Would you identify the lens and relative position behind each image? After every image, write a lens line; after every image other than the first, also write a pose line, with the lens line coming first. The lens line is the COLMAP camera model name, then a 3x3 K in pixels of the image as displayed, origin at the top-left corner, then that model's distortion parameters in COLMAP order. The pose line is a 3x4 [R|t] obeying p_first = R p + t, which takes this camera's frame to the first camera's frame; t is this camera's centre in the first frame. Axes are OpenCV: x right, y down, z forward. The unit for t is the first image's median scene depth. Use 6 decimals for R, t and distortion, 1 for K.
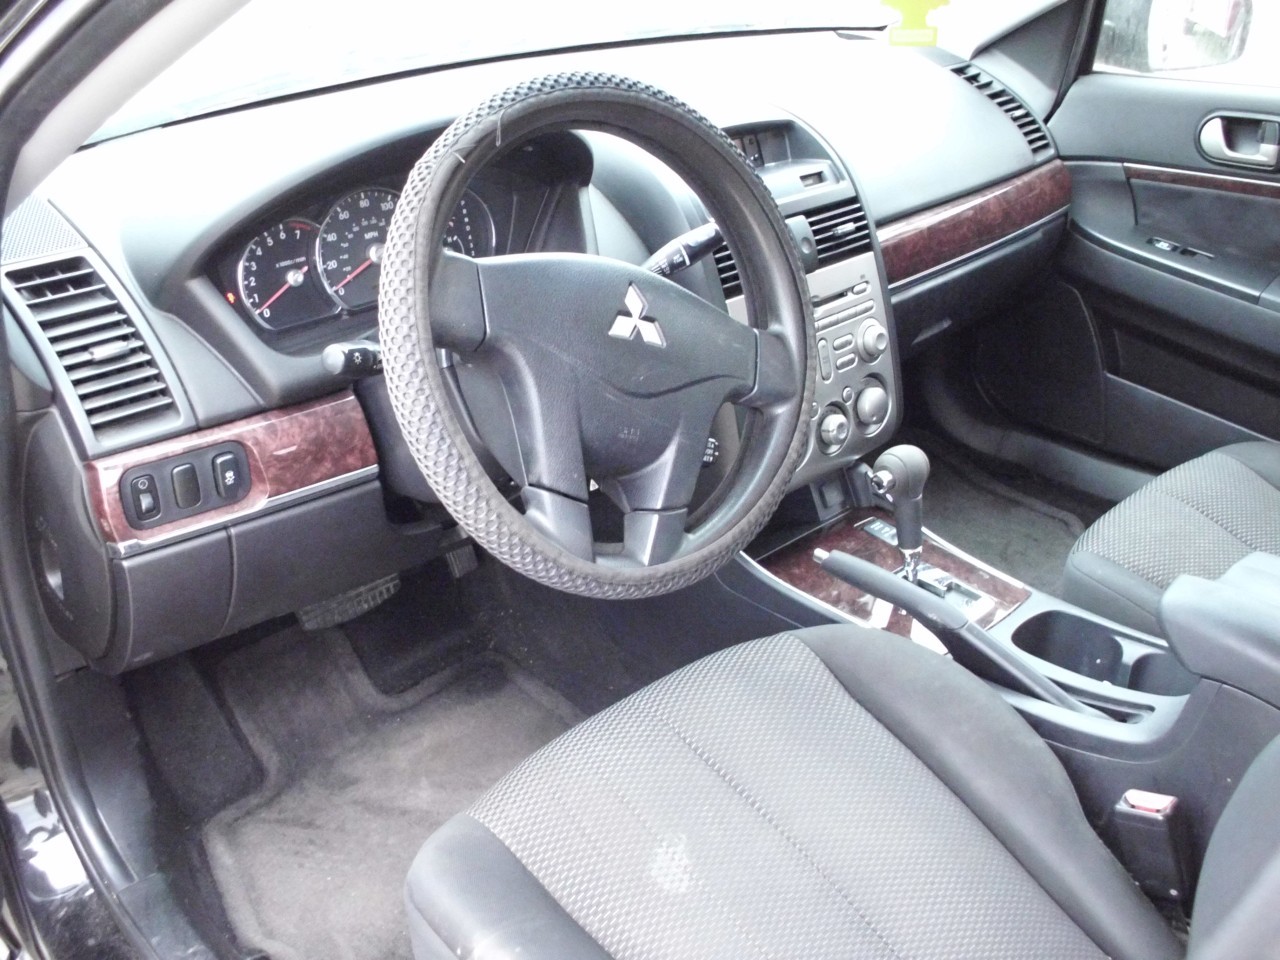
lens RADIAL K [[1385.0, 0, 640.0], [0, 1385.0, 480.0], [0, 0, 1]] dist [-0.121075, 0.017741]
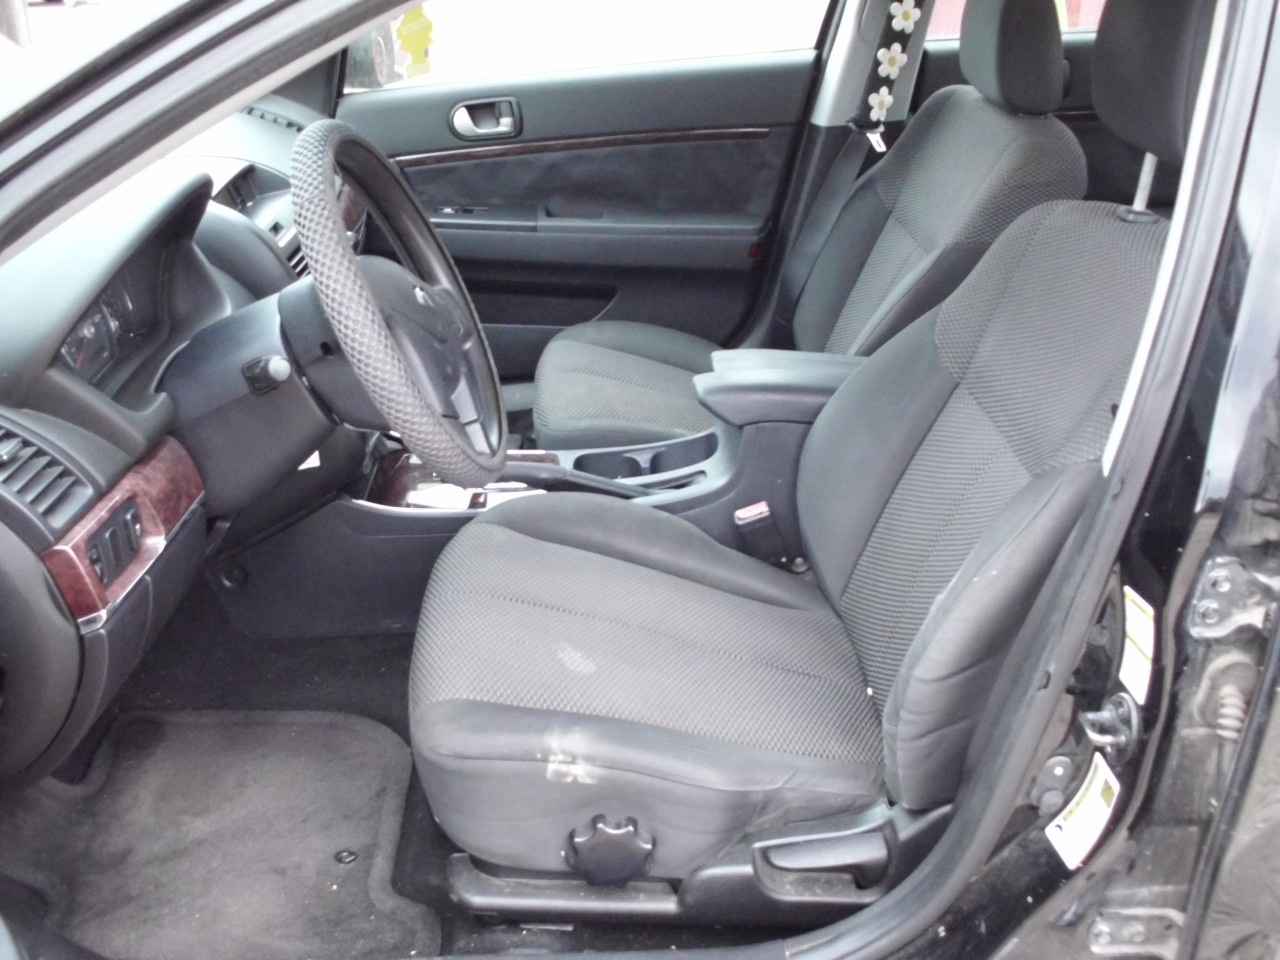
lens RADIAL K [[1385.0, 0, 640.0], [0, 1385.0, 480.0], [0, 0, 1]] dist [-0.121075, 0.017741]
pose [[0.648177, -0.332244, 0.685186, -0.552520], [0.364123, 0.925491, 0.104312, -0.003734], [-0.668791, 0.181879, 0.720860, -0.038019]]
